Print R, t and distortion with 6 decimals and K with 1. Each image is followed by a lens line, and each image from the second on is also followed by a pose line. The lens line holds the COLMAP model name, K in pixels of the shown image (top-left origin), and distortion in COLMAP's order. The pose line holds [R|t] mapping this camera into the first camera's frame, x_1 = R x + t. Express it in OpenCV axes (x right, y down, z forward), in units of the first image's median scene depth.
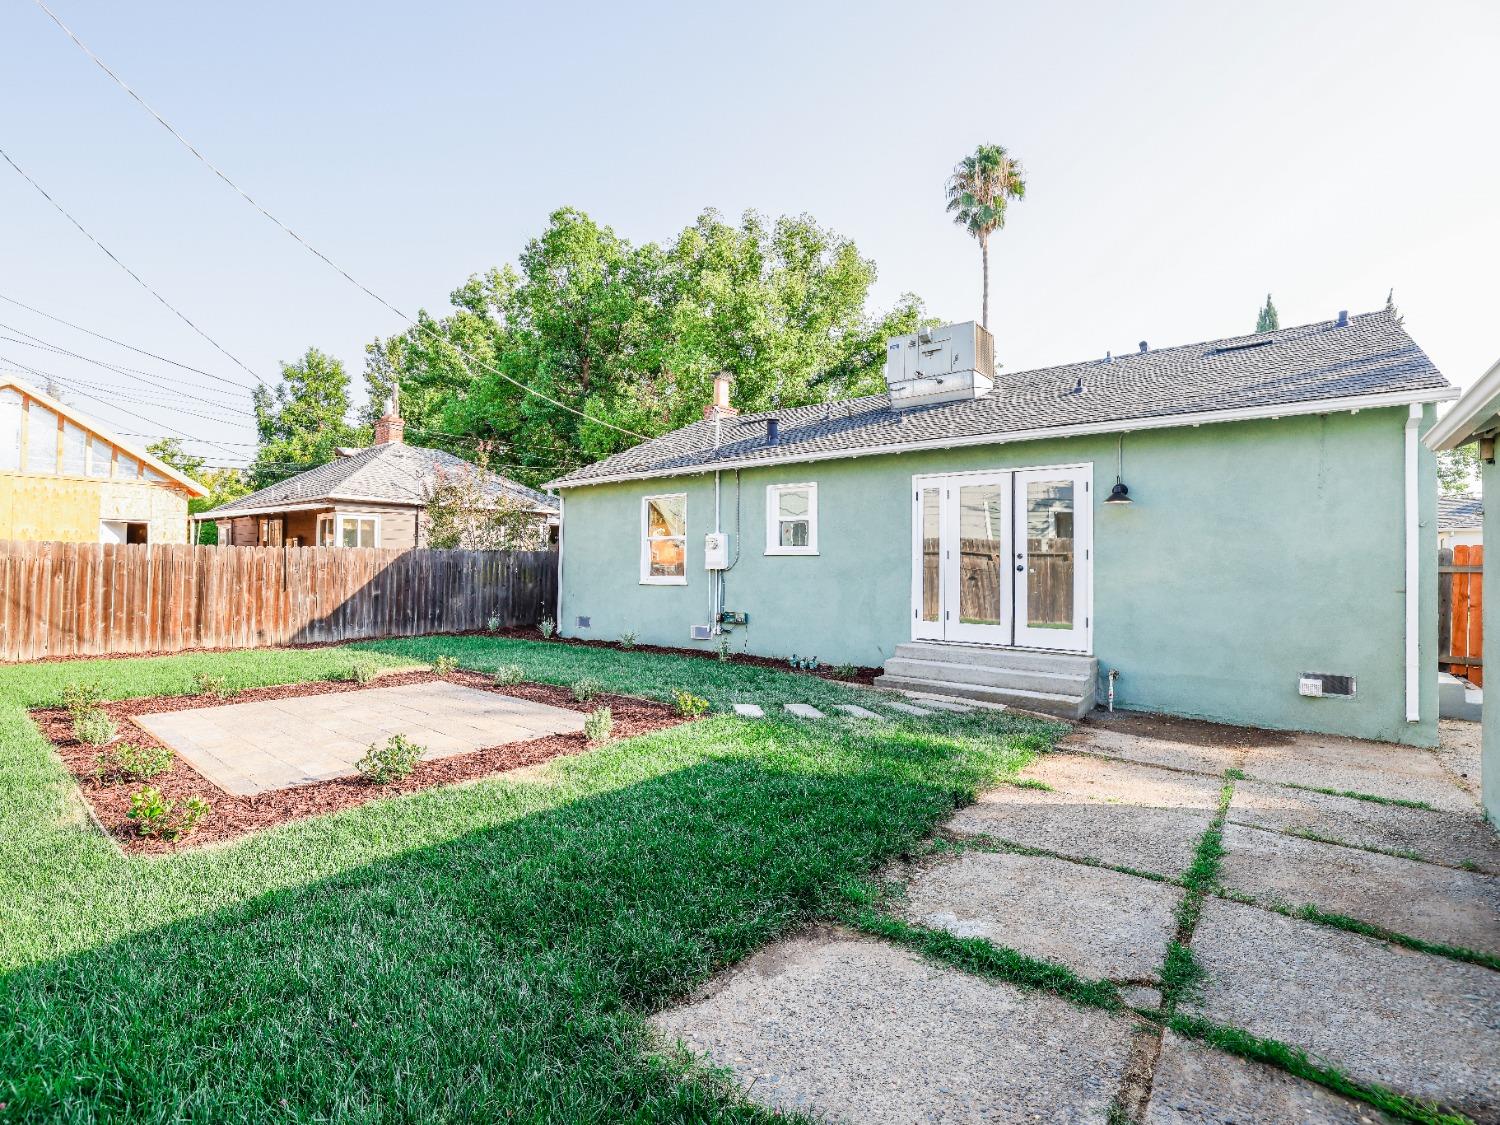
lens RADIAL K [[717.2, 0, 672.7], [0, 717.2, 554.6], [0, 0, 1]] dist [-0.036938, 0.004980]
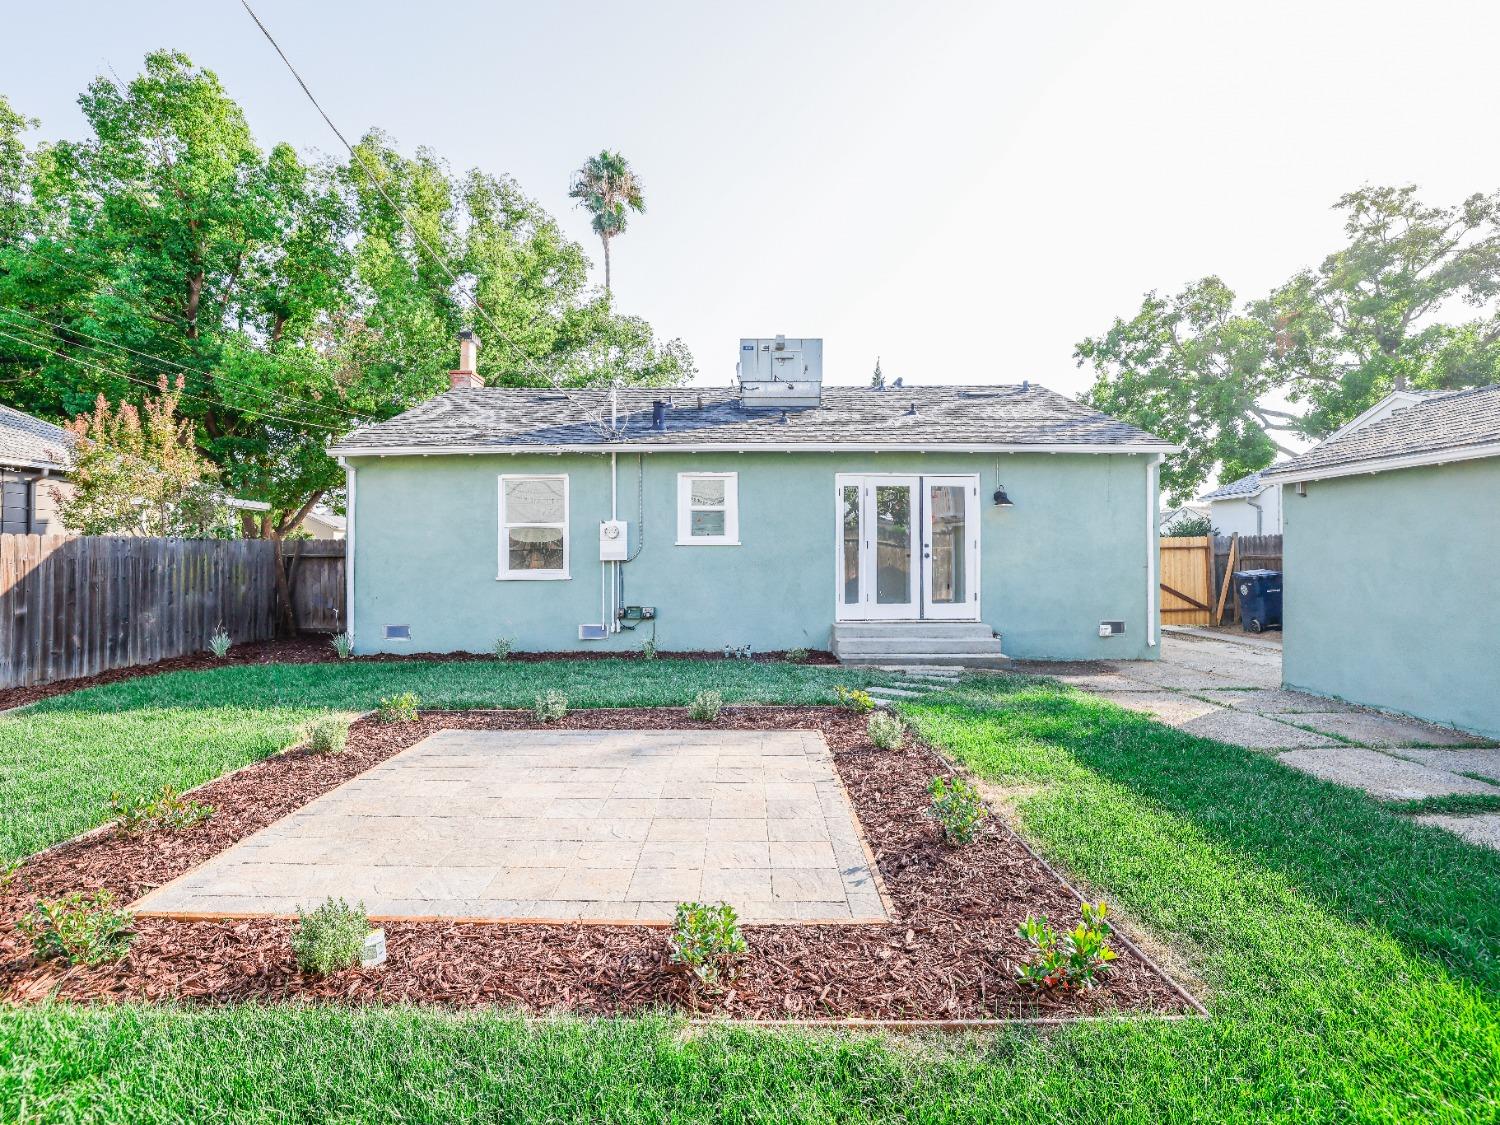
lens RADIAL K [[716.4, 0, 741.5], [0, 716.4, 554.2], [0, 0, 1]] dist [-0.049995, 0.016053]
pose [[0.744414, -0.012491, 0.667601, -0.460663], [0.000132, 0.999828, 0.018560, -0.004839], [-0.667718, -0.013728, 0.744288, 0.238783]]
